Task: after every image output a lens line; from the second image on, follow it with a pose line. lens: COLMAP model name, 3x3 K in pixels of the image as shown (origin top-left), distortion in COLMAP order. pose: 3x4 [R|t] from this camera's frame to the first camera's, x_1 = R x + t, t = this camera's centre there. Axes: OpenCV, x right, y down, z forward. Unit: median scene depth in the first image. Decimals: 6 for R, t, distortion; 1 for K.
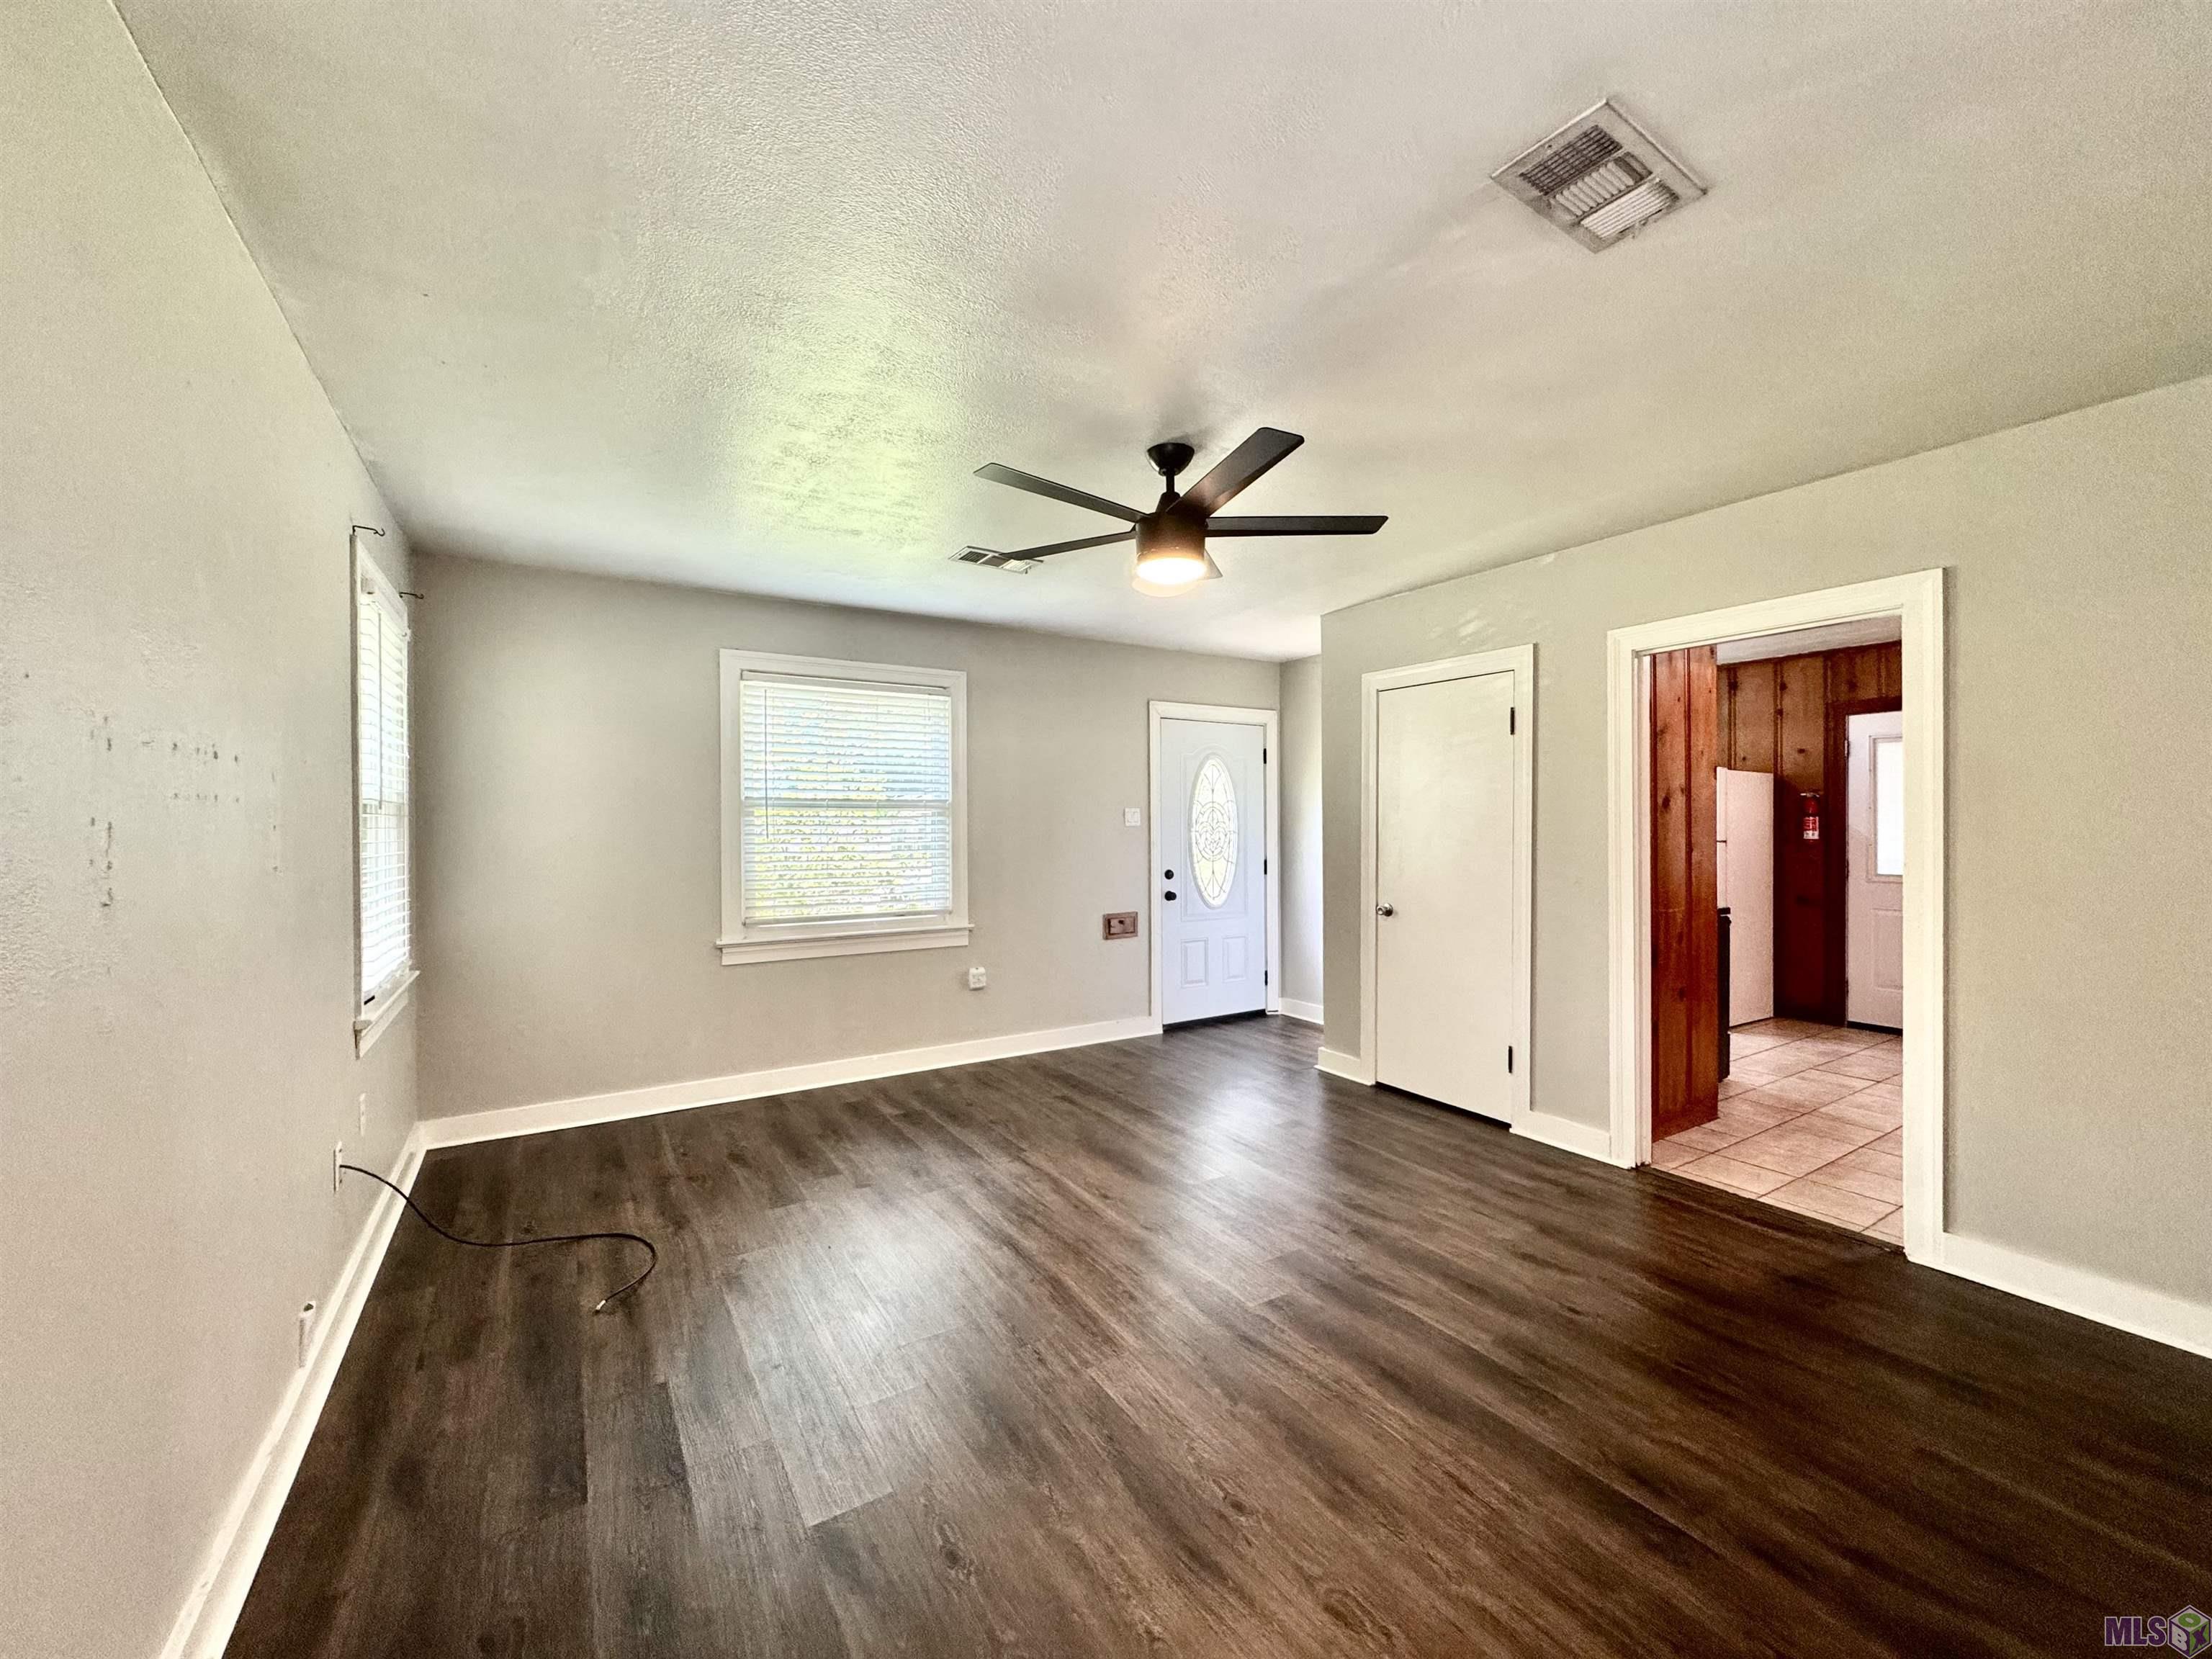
lens RADIAL K [[880.0, 0, 1106.0], [0, 880.0, 829.5], [0, 0, 1]] dist [-0.000030, -0.000028]
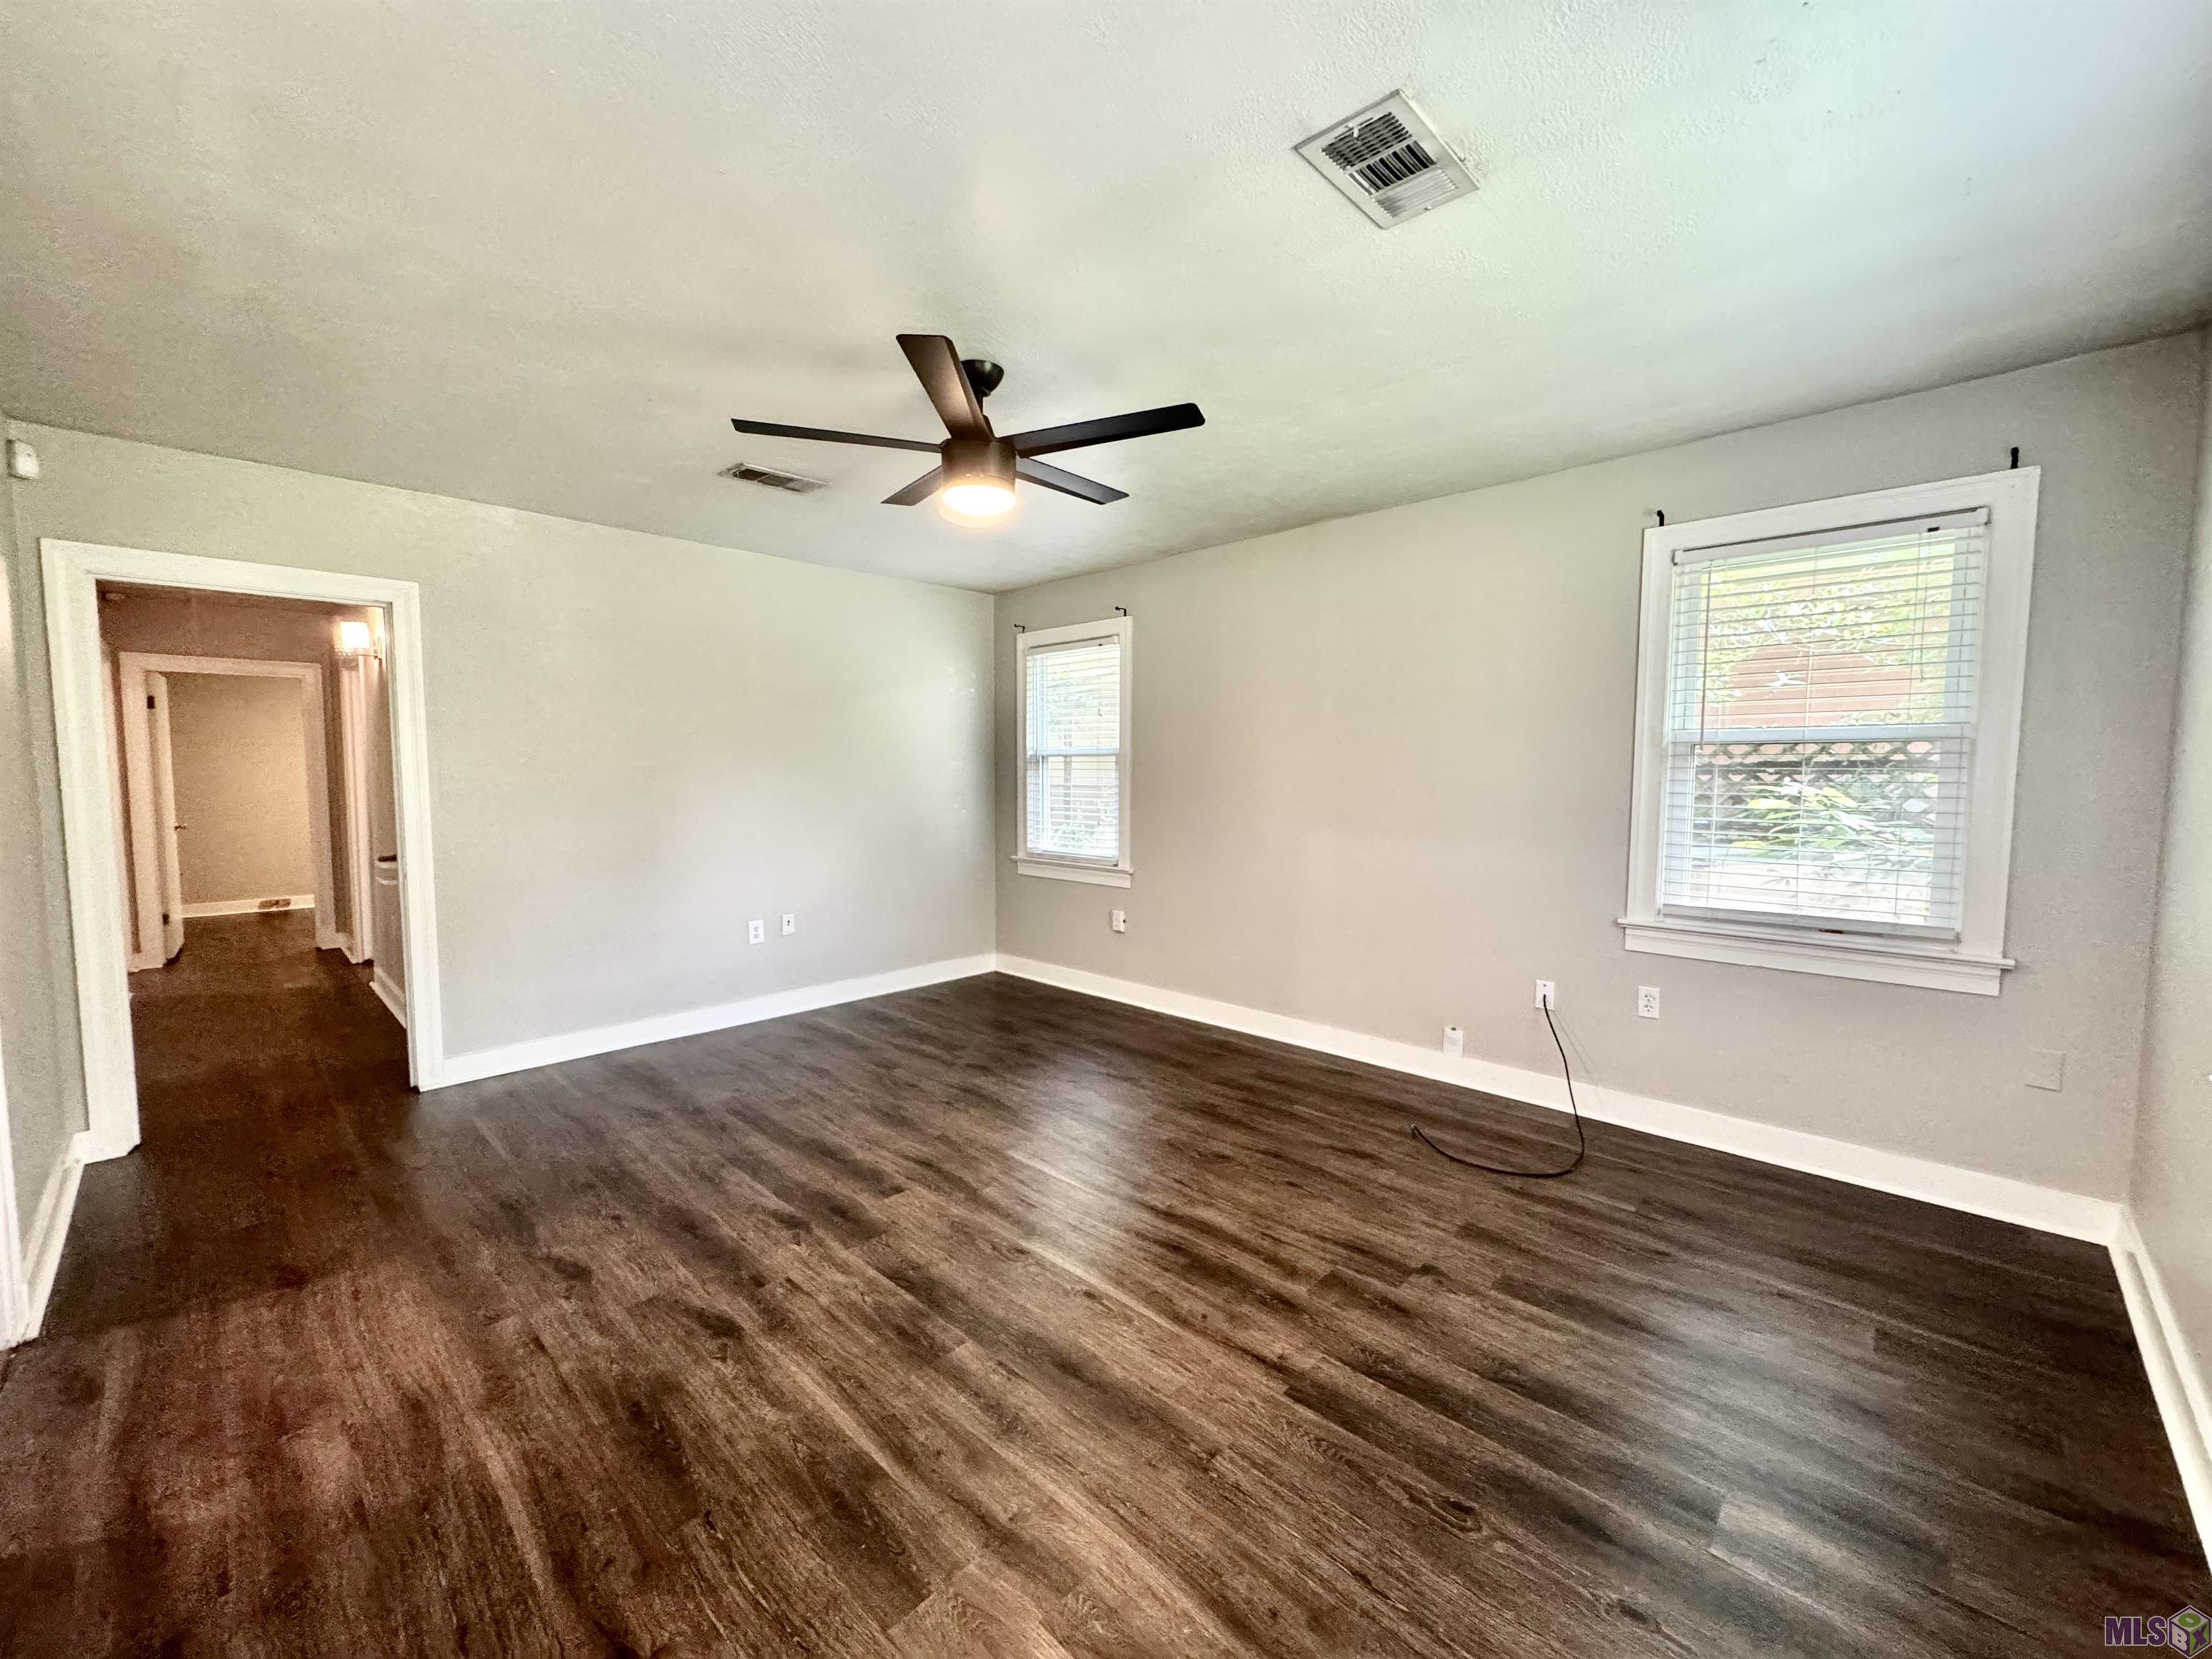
lens RADIAL K [[880.0, 0, 1106.0], [0, 880.0, 829.5], [0, 0, 1]] dist [-0.000030, -0.000028]
pose [[-0.970880, 0.023620, -0.238399, 0.151946], [0.004284, 0.996680, 0.081305, -0.015269], [0.239528, 0.077916, -0.967758, 1.717642]]
